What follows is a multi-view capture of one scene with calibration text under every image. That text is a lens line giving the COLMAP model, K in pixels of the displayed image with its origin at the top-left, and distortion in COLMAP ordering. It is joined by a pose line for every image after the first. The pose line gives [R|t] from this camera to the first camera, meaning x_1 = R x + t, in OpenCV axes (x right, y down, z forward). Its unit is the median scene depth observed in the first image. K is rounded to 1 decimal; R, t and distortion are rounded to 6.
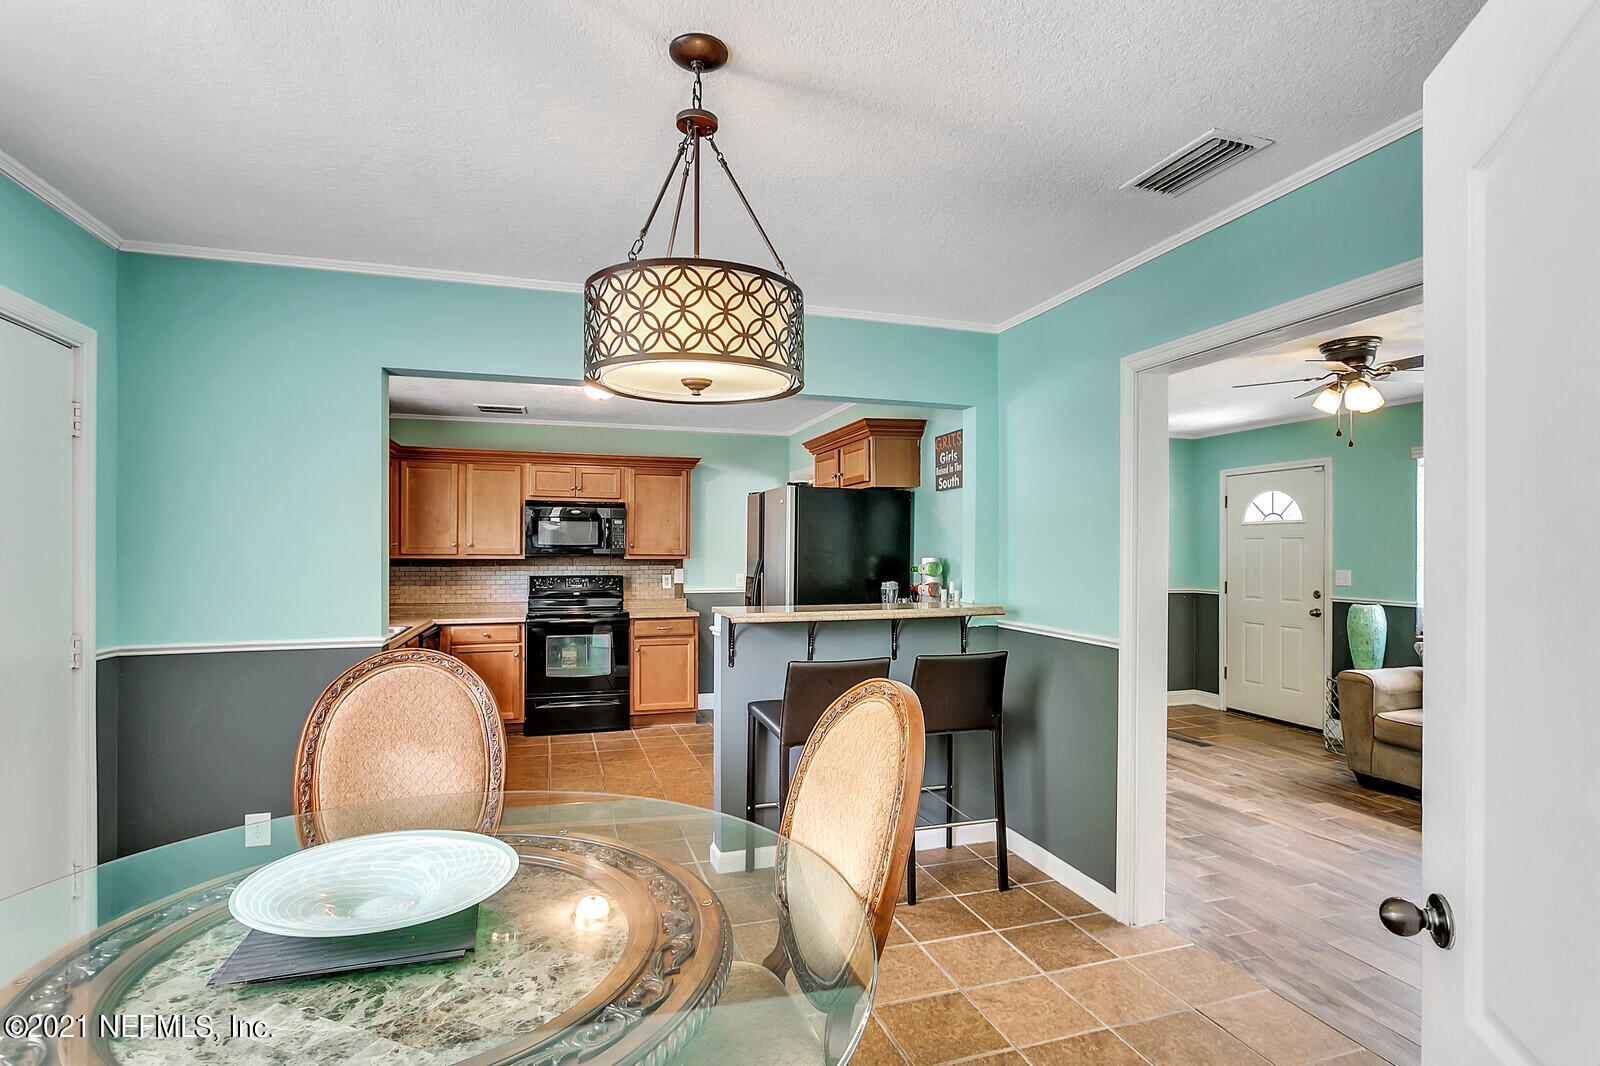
lens RADIAL K [[794.8, 0, 800.0], [0, 794.8, 533.0], [0, 0, 1]] dist [-0.004659, -0.000547]
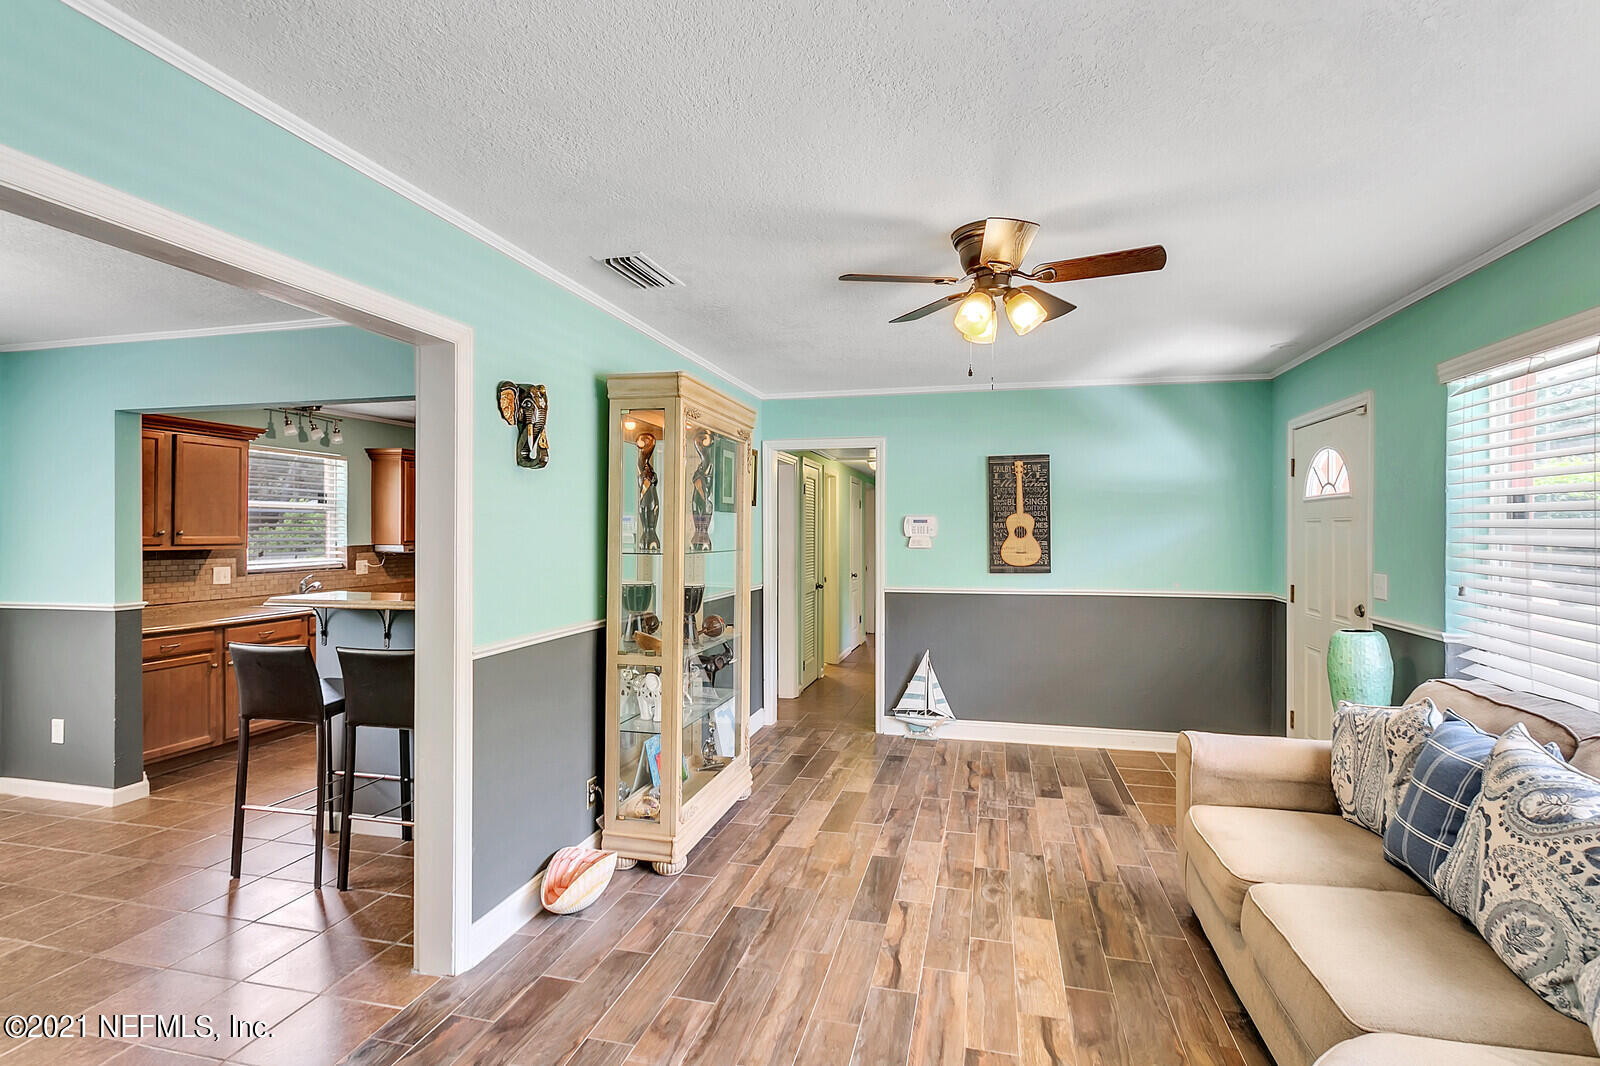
lens RADIAL K [[771.6, 0, 800.0], [0, 771.6, 533.0], [0, 0, 1]] dist [-0.001834, -0.000318]
pose [[0.843191, -0.005780, -0.537583, 0.719516], [0.017252, 0.999718, 0.016310, -0.002061], [0.537337, -0.023026, 0.843053, 0.294416]]
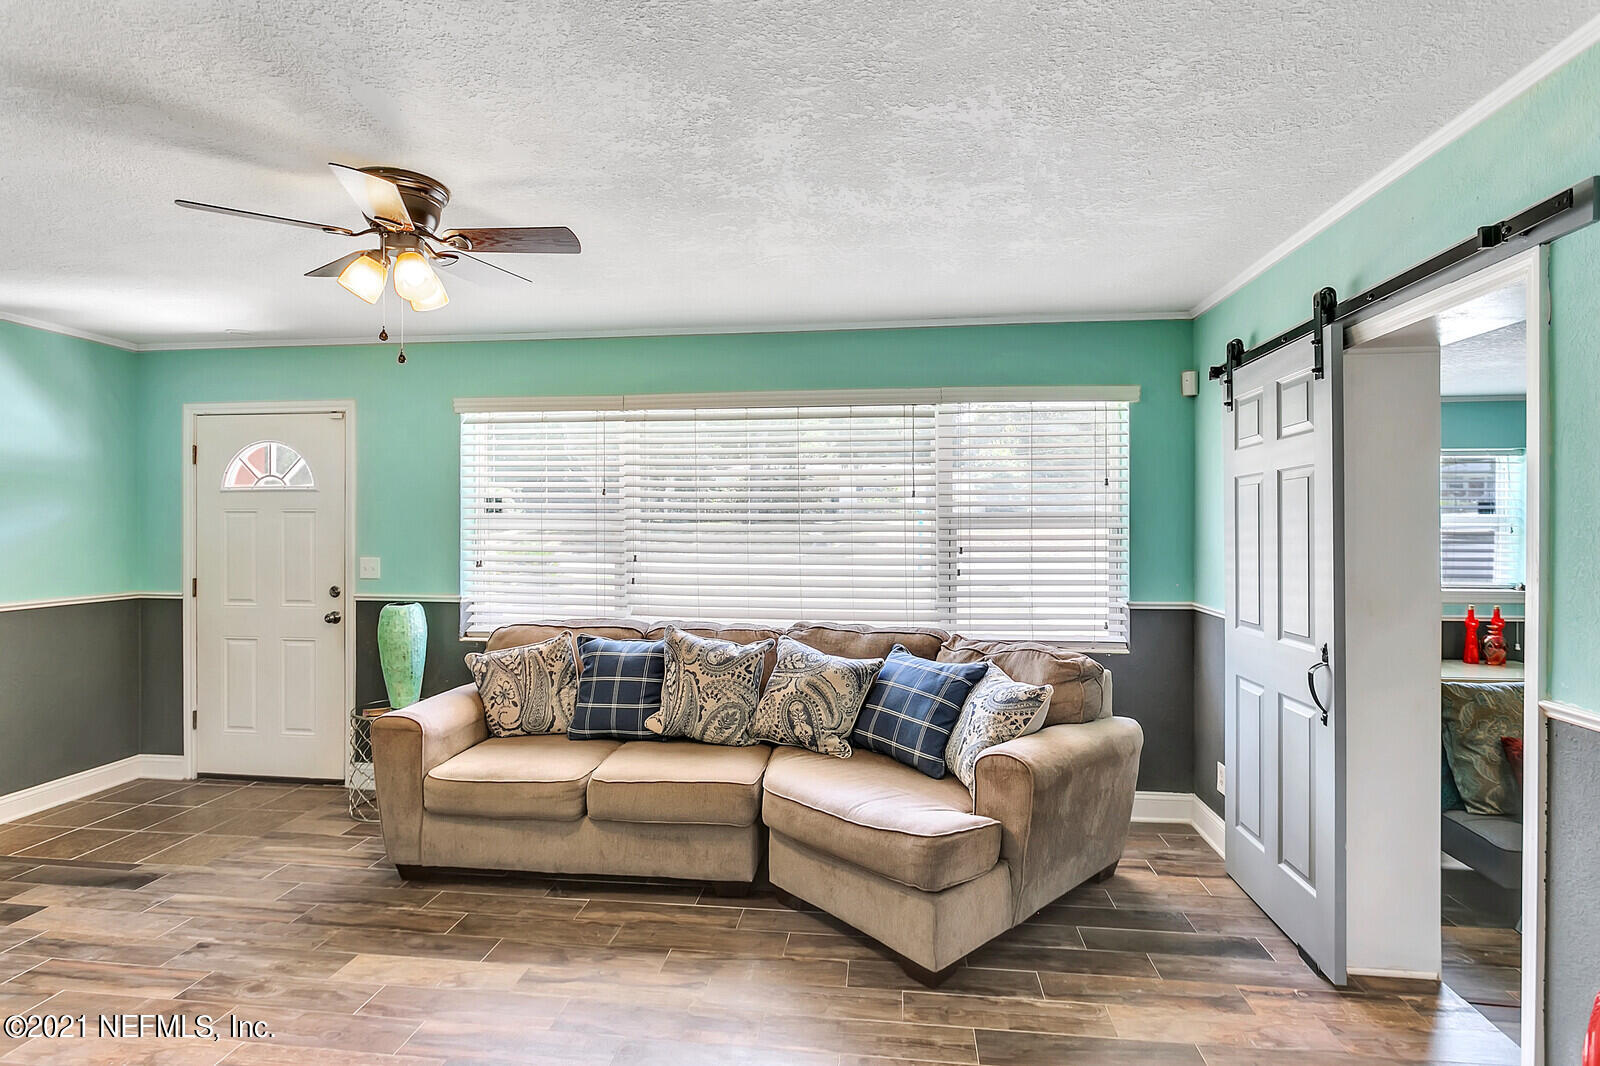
lens RADIAL K [[771.6, 0, 800.0], [0, 771.6, 533.0], [0, 0, 1]] dist [-0.001834, -0.000318]
pose [[0.423156, -0.018542, 0.905867, 0.241051], [-0.017180, 0.999447, 0.028482, -0.002590], [-0.905894, -0.027616, 0.422603, 0.393397]]
